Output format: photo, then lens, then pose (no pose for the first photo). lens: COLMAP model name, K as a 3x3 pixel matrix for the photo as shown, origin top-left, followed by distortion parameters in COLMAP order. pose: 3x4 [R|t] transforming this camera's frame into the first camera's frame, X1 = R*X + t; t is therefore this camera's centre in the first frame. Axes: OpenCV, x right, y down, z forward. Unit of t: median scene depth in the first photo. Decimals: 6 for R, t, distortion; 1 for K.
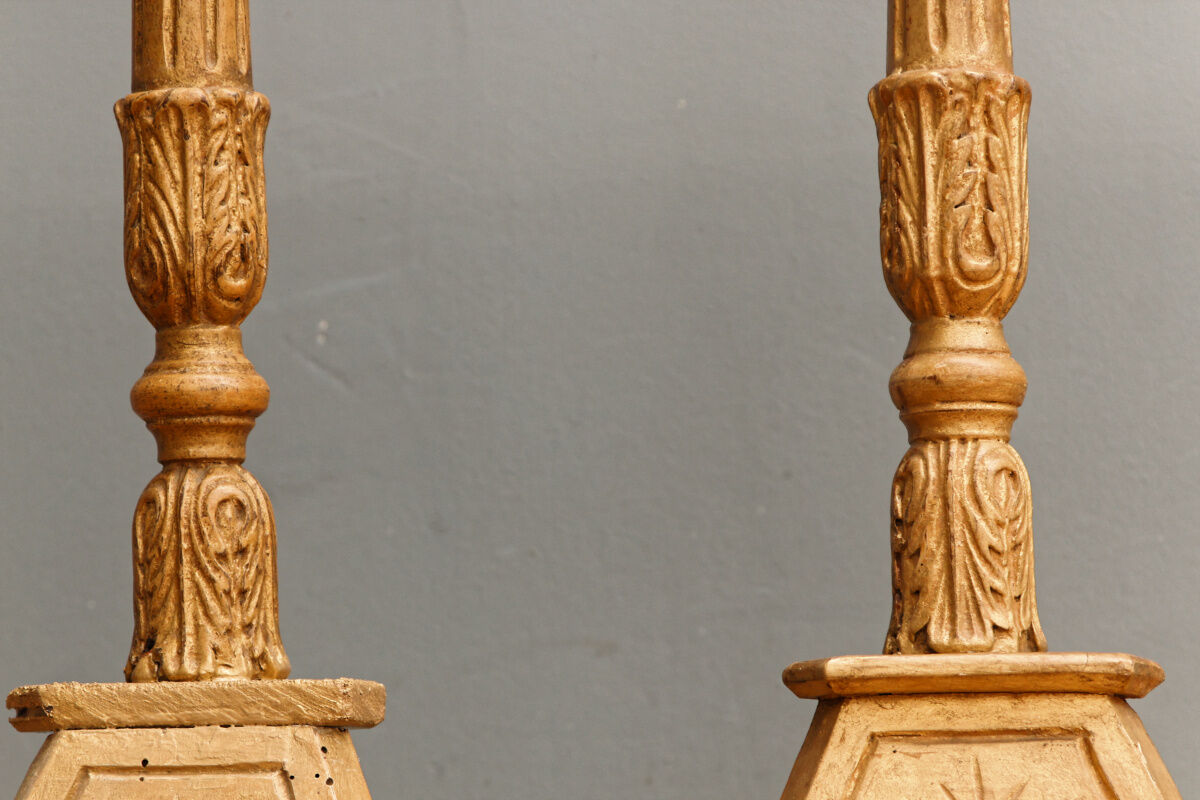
lens RADIAL K [[4554.4, 0, 600.0], [0, 4554.4, 400.0], [0, 0, 1]] dist [0.021439, -1.404645]
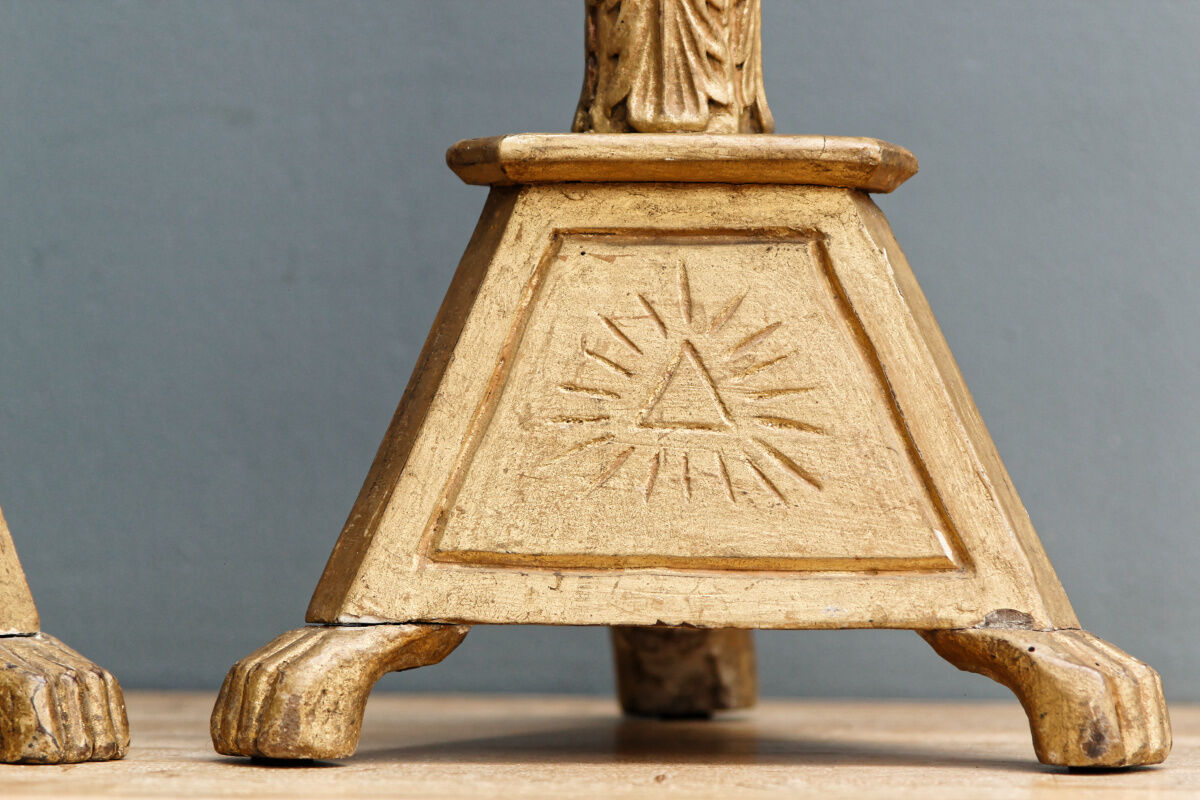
lens RADIAL K [[4554.4, 0, 600.0], [0, 4554.4, 400.0], [0, 0, 1]] dist [0.021439, -1.404645]
pose [[0.997529, 0.017883, 0.067937, 0.013161], [-0.025582, 0.993128, 0.114205, 0.010650], [-0.065428, -0.115661, 0.991131, 0.193953]]
